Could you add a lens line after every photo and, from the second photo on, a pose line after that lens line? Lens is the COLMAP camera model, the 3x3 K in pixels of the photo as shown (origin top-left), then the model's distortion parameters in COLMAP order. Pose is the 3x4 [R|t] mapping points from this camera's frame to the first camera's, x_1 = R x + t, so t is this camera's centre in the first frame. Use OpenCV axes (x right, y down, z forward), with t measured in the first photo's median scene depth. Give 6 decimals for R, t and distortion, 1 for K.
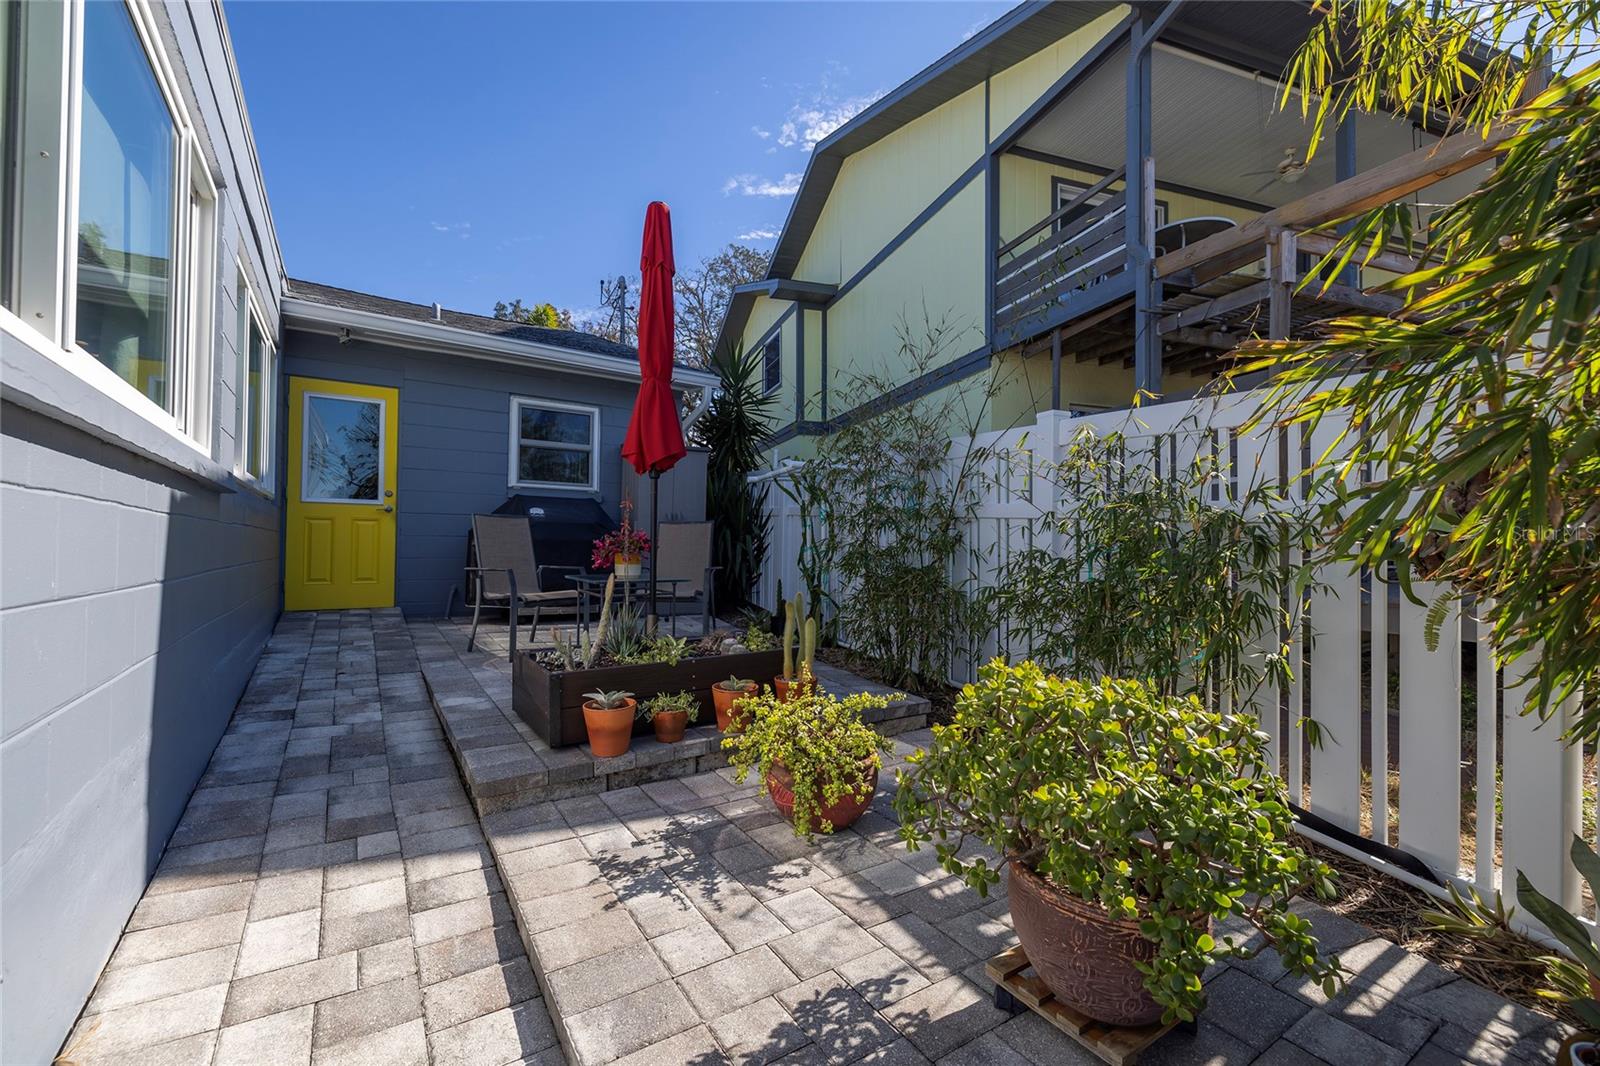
lens RADIAL K [[668.8, 0, 787.5], [0, 668.8, 533.7], [0, 0, 1]] dist [-0.001763, 0.000174]
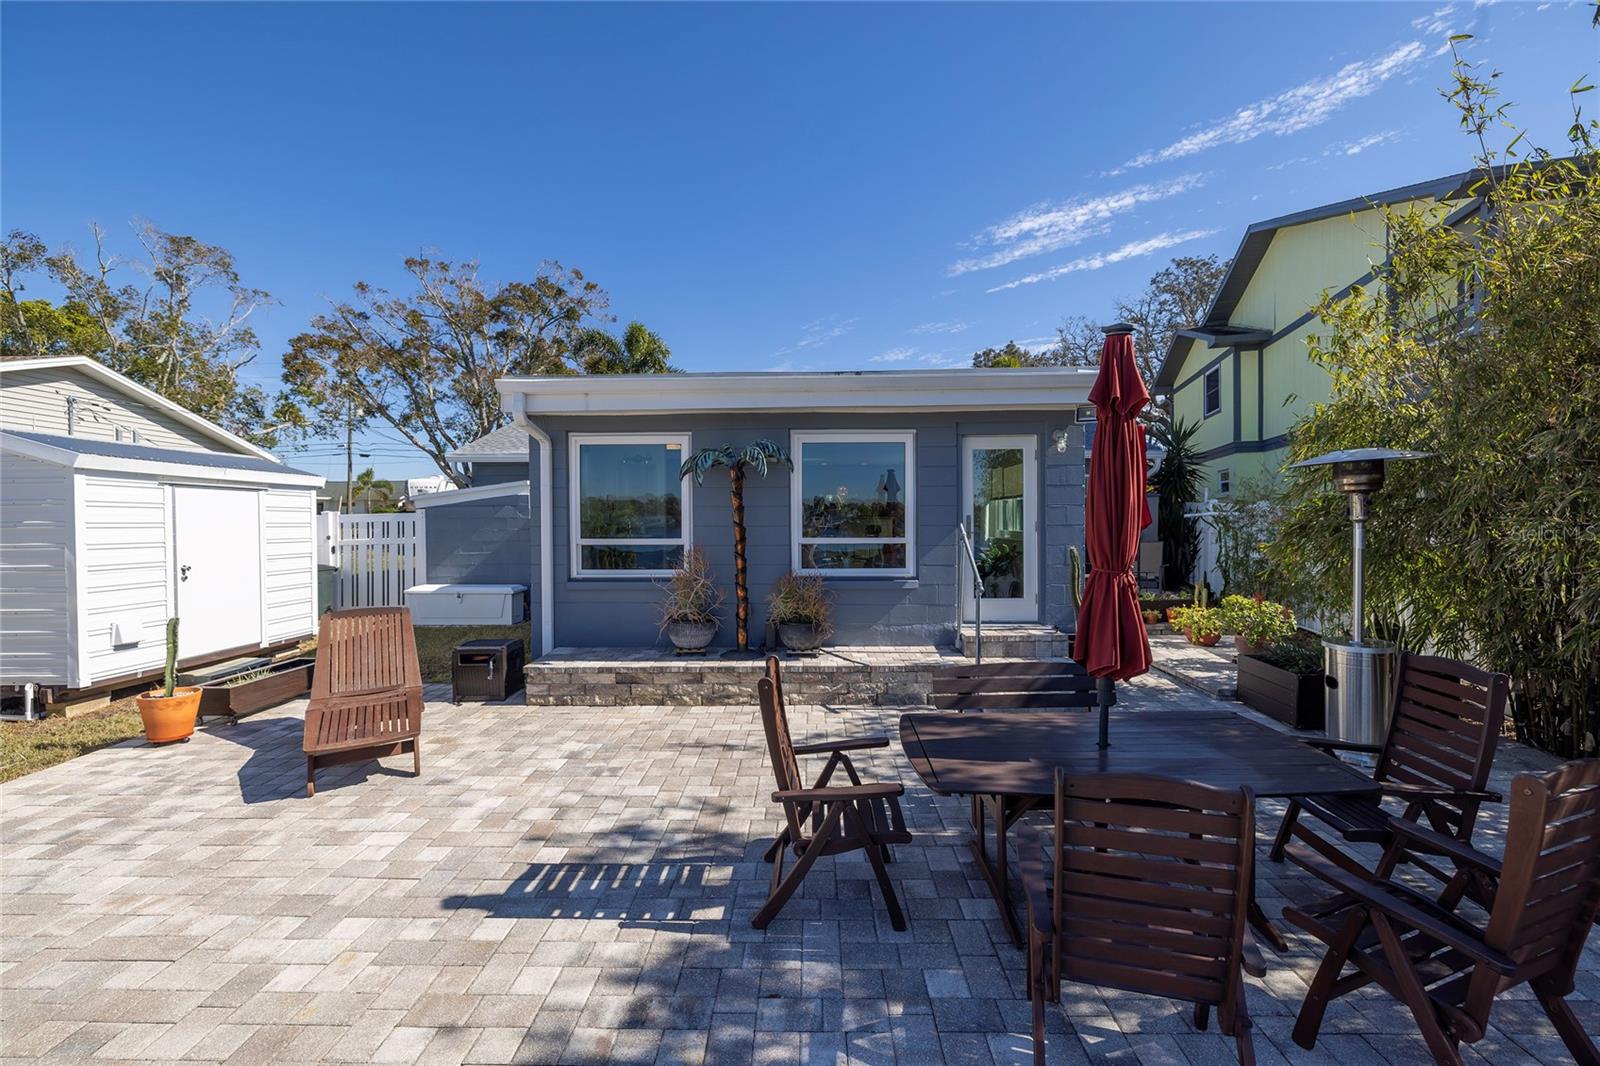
lens RADIAL K [[662.0, 0, 796.0], [0, 662.0, 533.1], [0, 0, 1]] dist [-0.003958, 0.000369]
pose [[0.821669, -0.002282, -0.569961, 0.100701], [0.022342, 0.999352, 0.028207, -0.111735], [0.569527, -0.035911, 0.821188, -1.120936]]
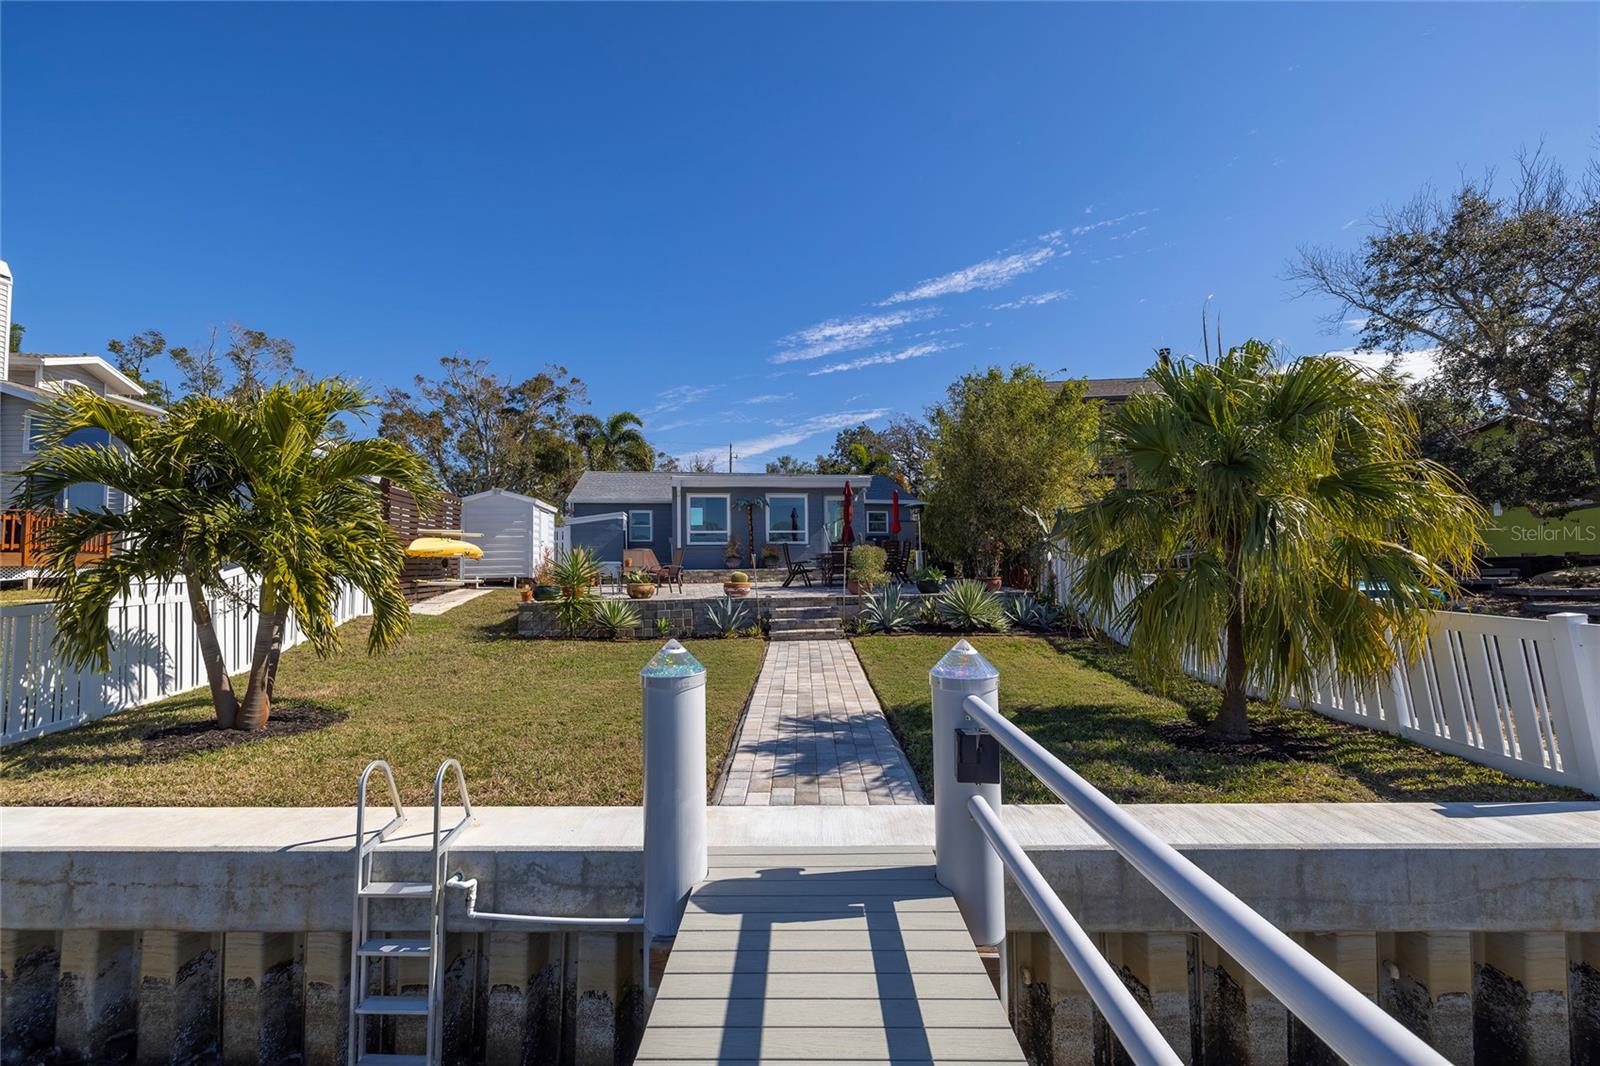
lens RADIAL K [[663.2, 0, 795.9], [0, 663.2, 540.6], [0, 0, 1]] dist [-0.007667, 0.000422]
pose [[0.911587, -0.033166, -0.409768, 0.890762], [0.027168, 0.999422, -0.020455, 0.044501], [0.410209, 0.007514, 0.911960, -3.049148]]
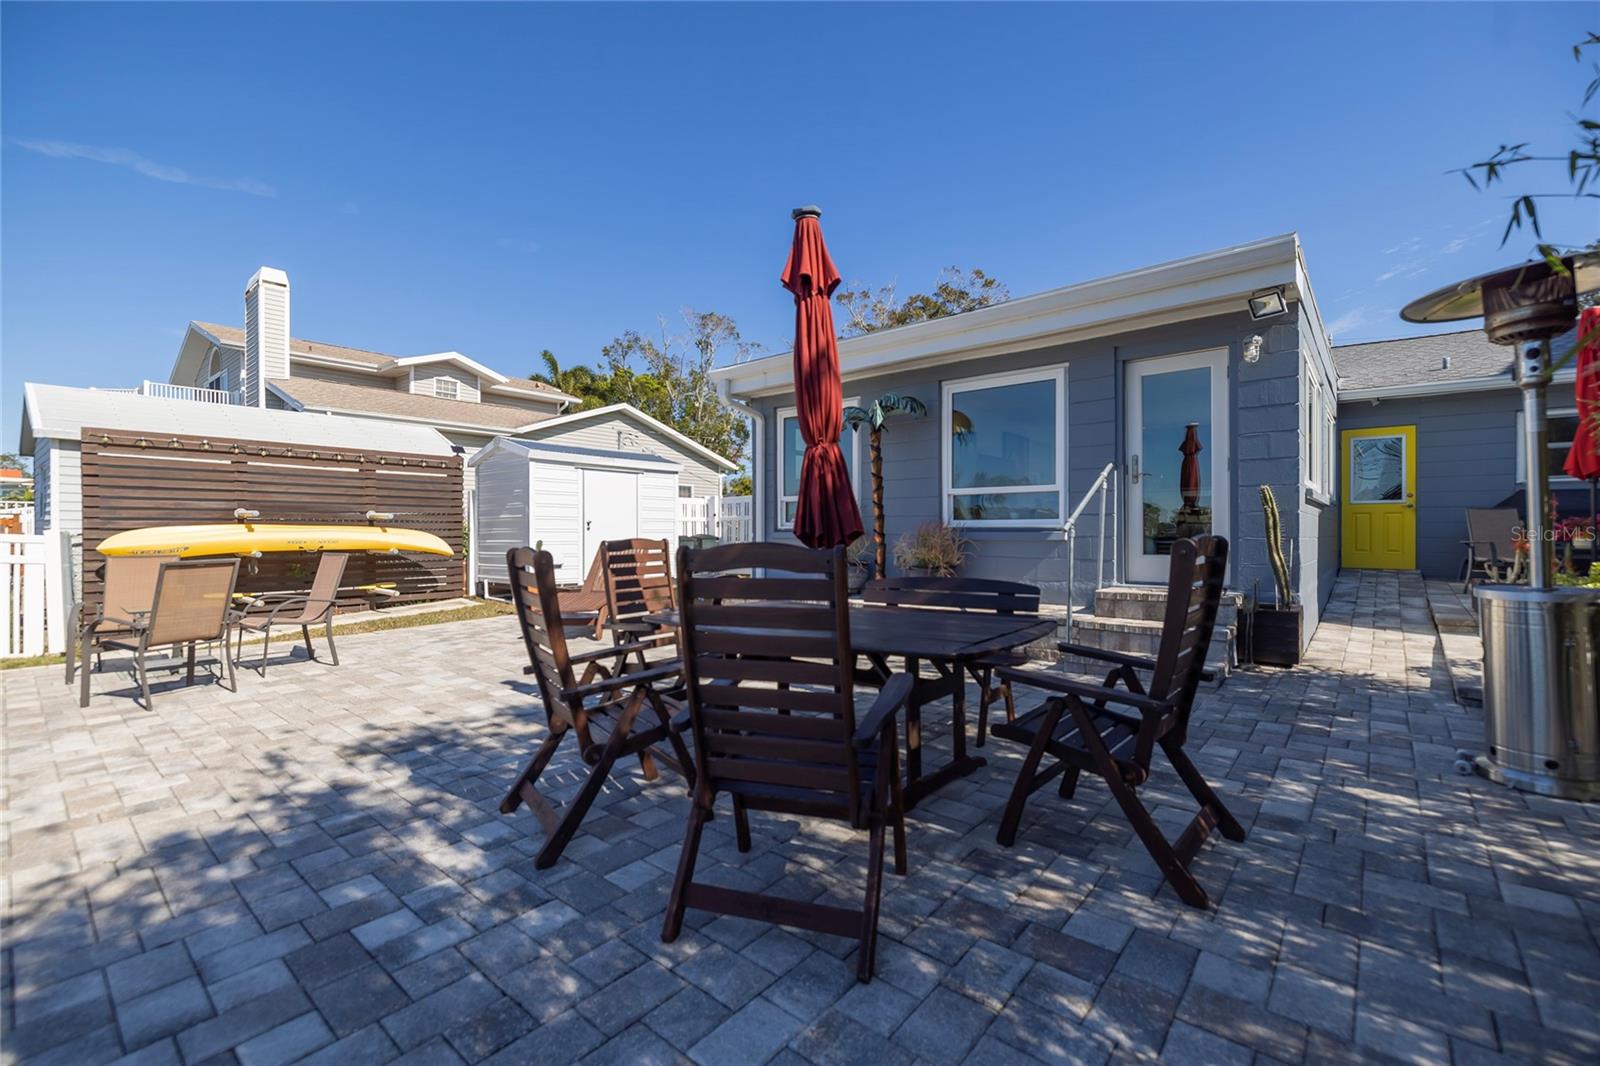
lens RADIAL K [[682.8, 0, 800.0], [0, 682.8, 533.0], [0, 0, 1]] dist [0.000008, -0.000025]
pose [[0.277090, -0.007593, -0.960814, 0.503899], [0.020405, 0.999790, -0.002016, 0.000809], [0.960627, -0.019047, 0.277187, -0.754929]]
